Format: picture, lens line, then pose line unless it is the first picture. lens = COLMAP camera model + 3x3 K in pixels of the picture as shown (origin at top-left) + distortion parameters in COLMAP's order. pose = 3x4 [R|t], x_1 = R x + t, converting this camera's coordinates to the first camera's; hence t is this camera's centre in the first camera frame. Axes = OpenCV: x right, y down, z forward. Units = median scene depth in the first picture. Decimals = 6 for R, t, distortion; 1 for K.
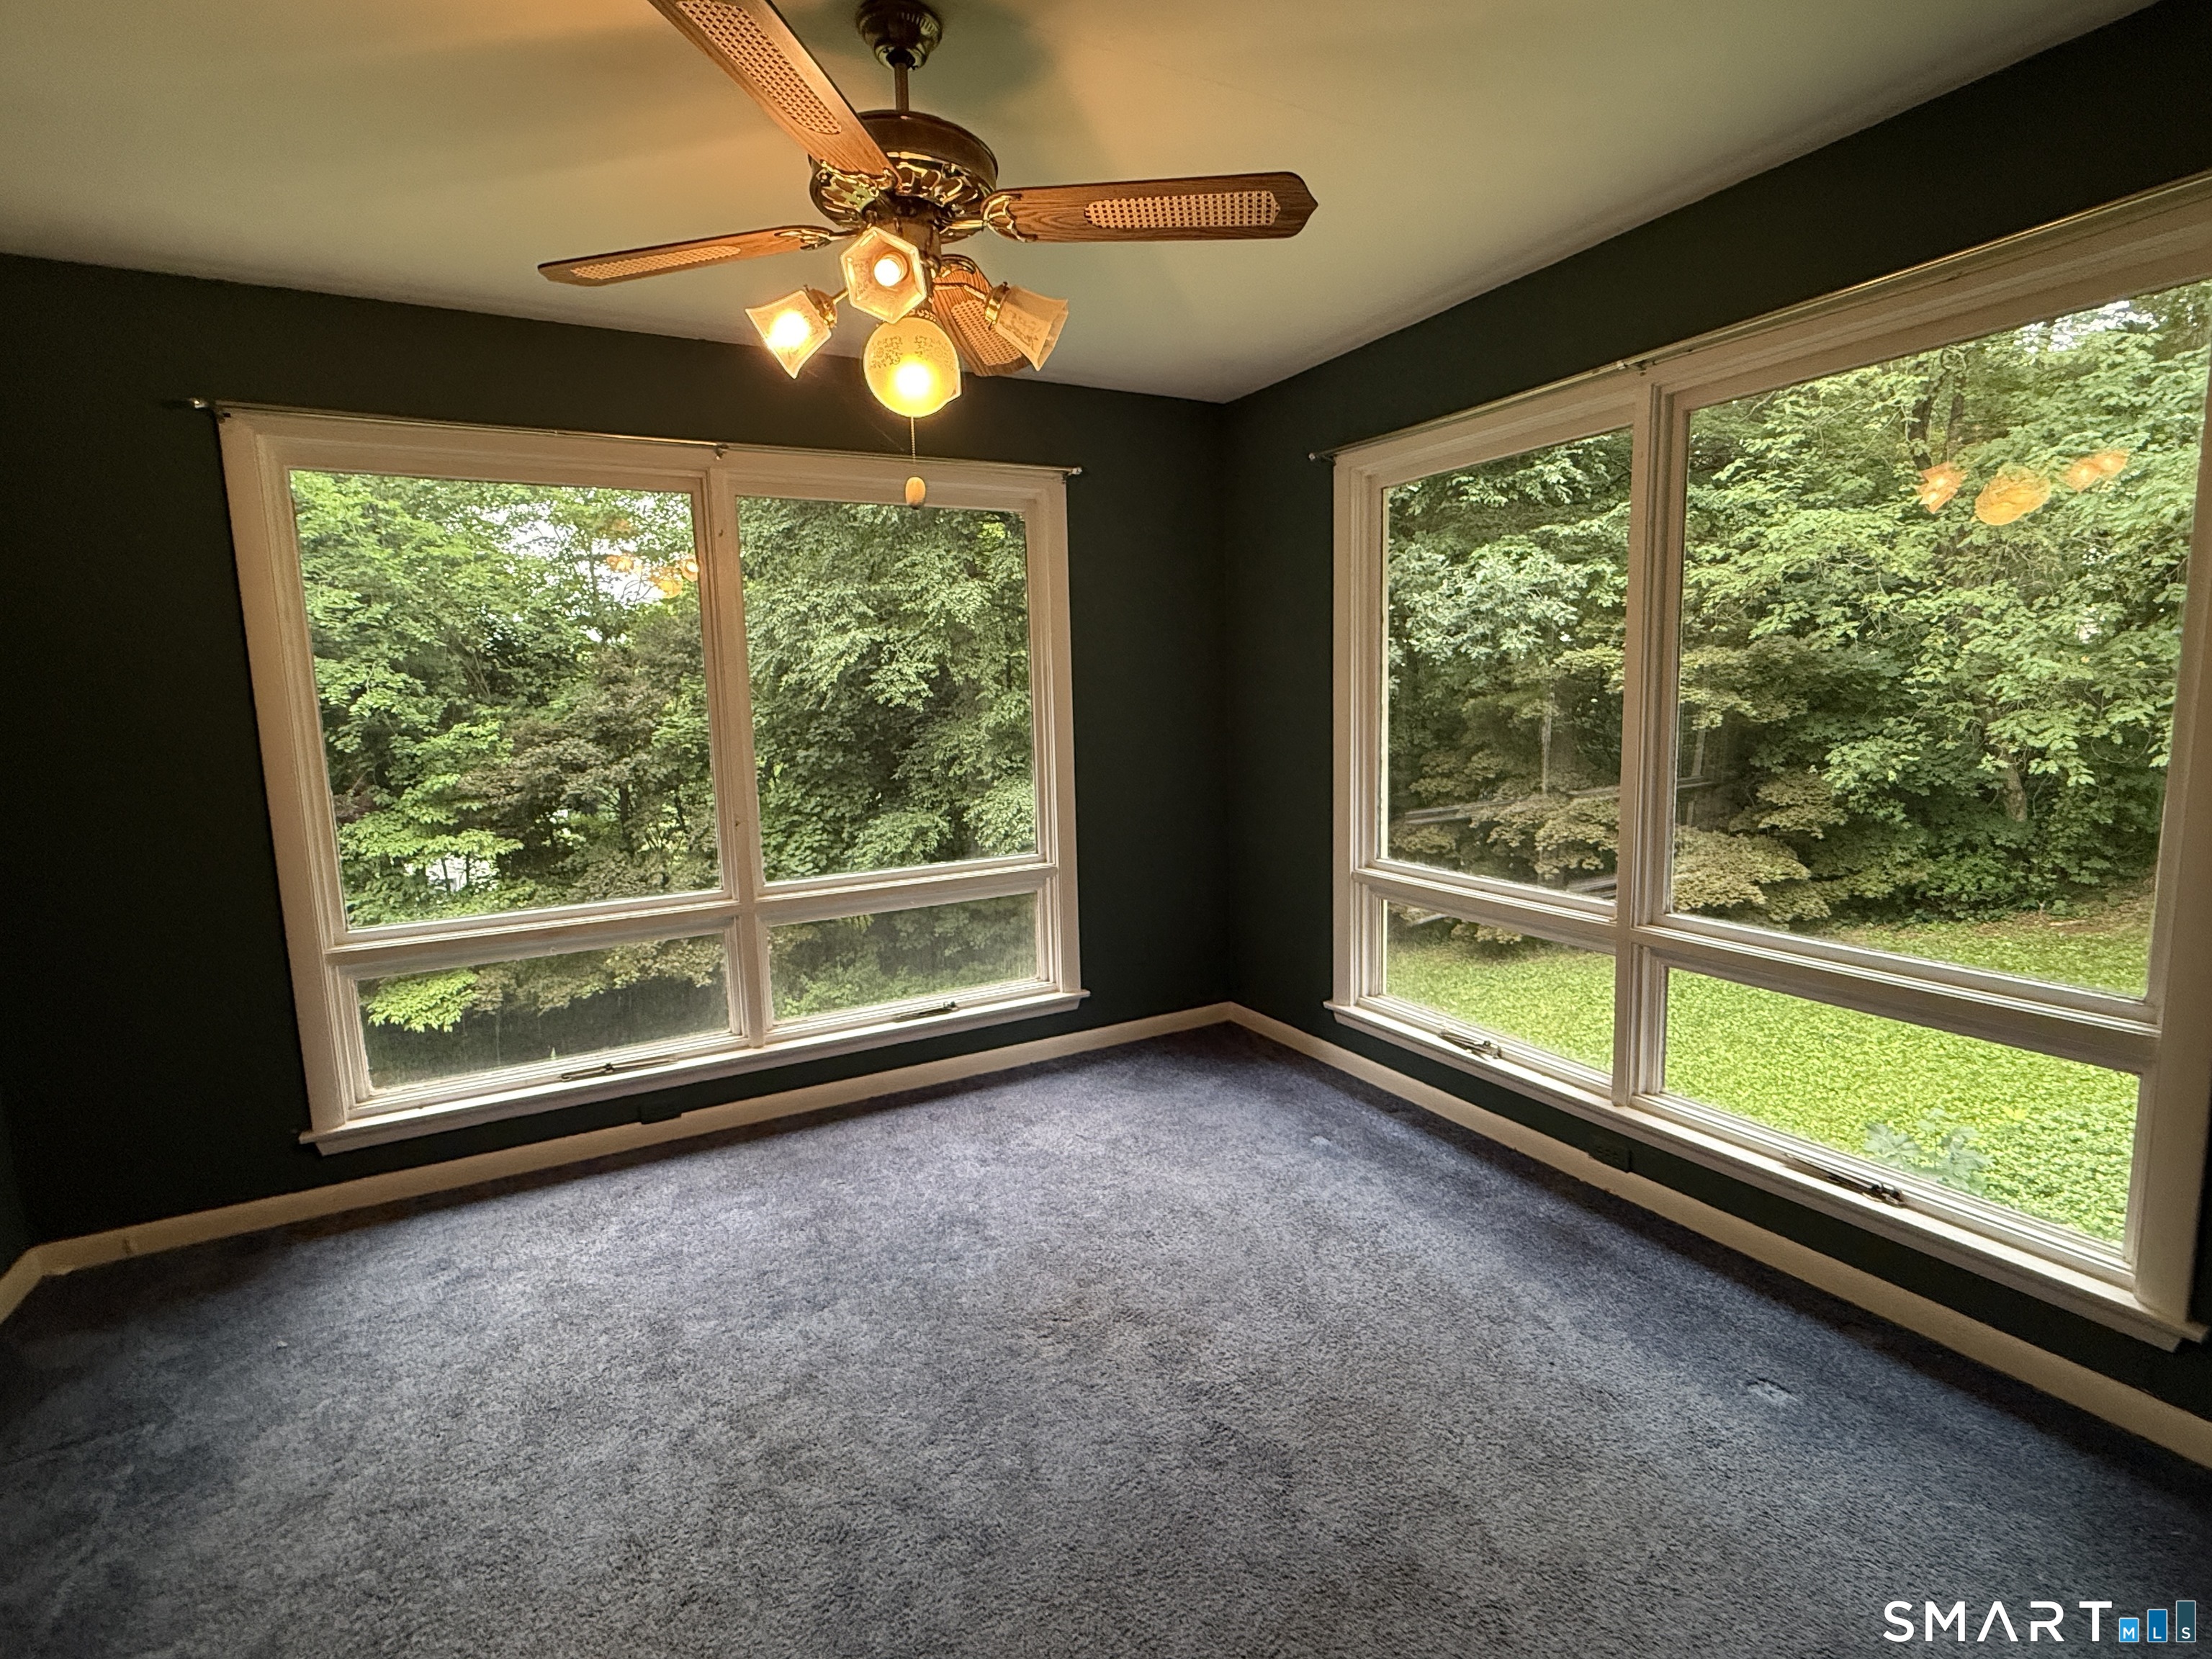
lens RADIAL K [[1036.2, 0, 1098.1], [0, 1036.2, 824.2], [0, 0, 1]] dist [-0.001749, -0.000303]
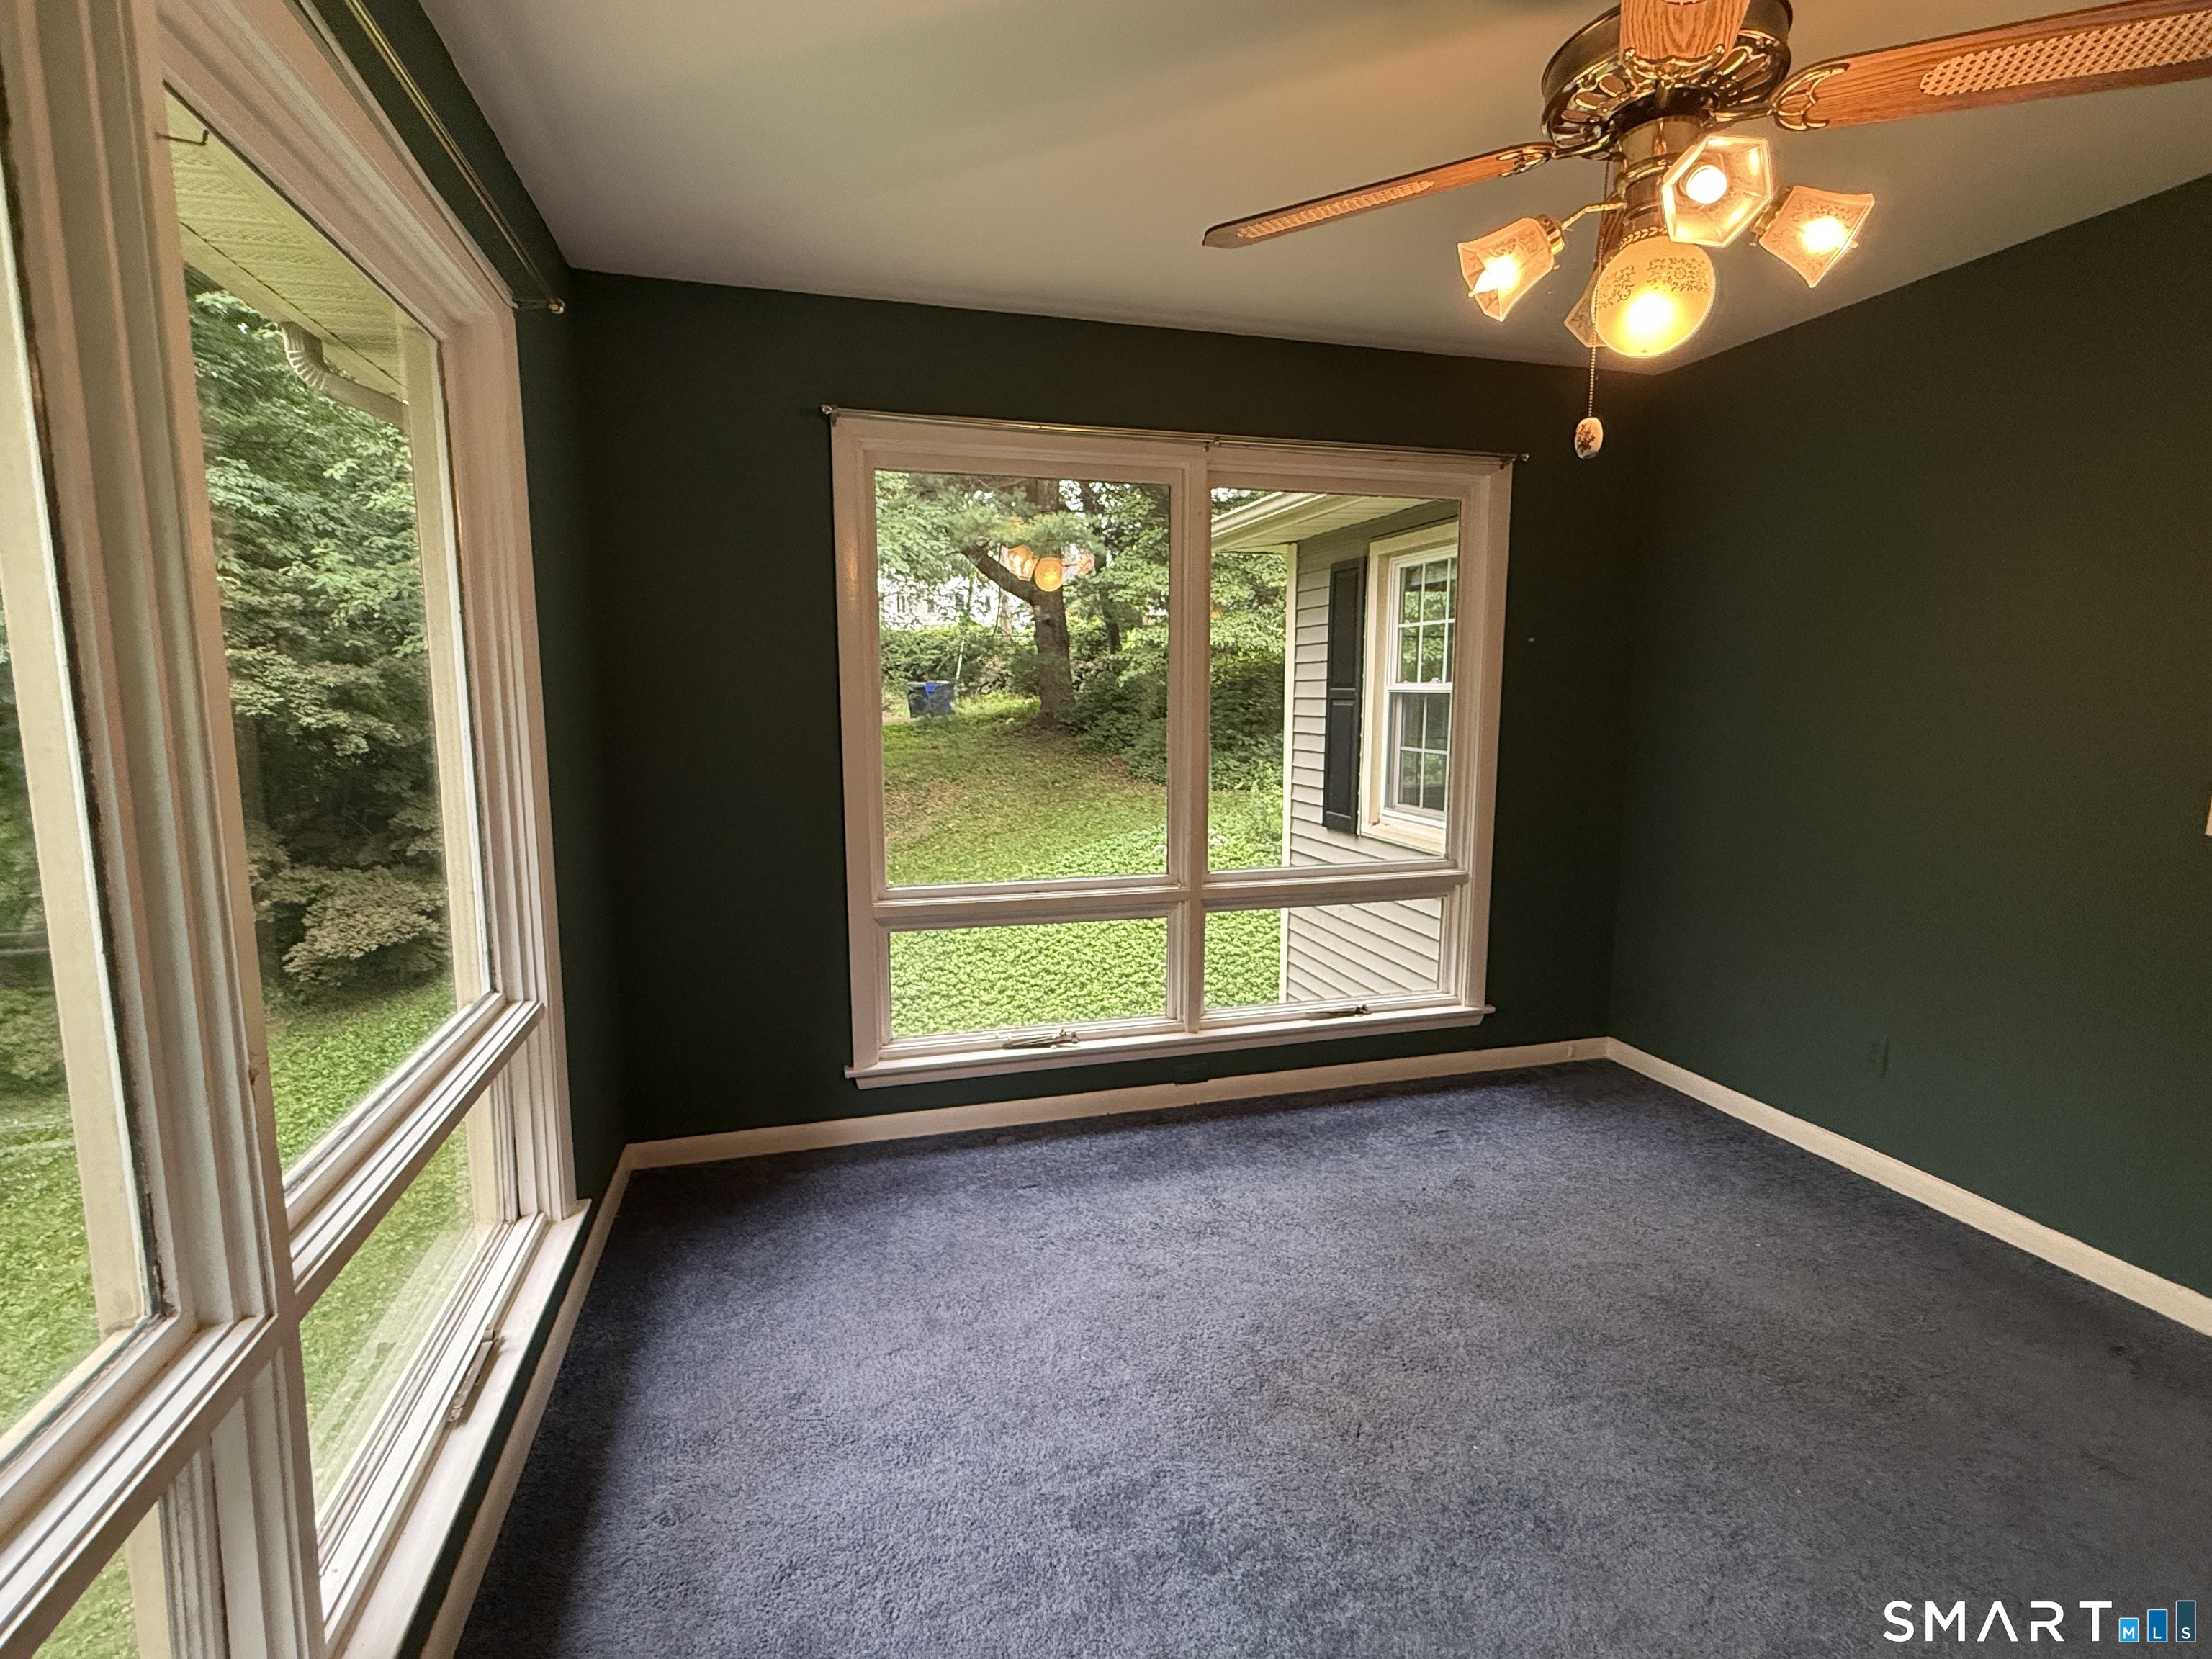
lens RADIAL K [[1036.2, 0, 1098.1], [0, 1036.2, 824.2], [0, 0, 1]] dist [-0.001749, -0.000303]
pose [[0.223830, -0.100084, 0.969476, -0.590917], [0.124628, 0.989487, 0.073376, -0.068748], [-0.966627, 0.104400, 0.233950, 0.665646]]
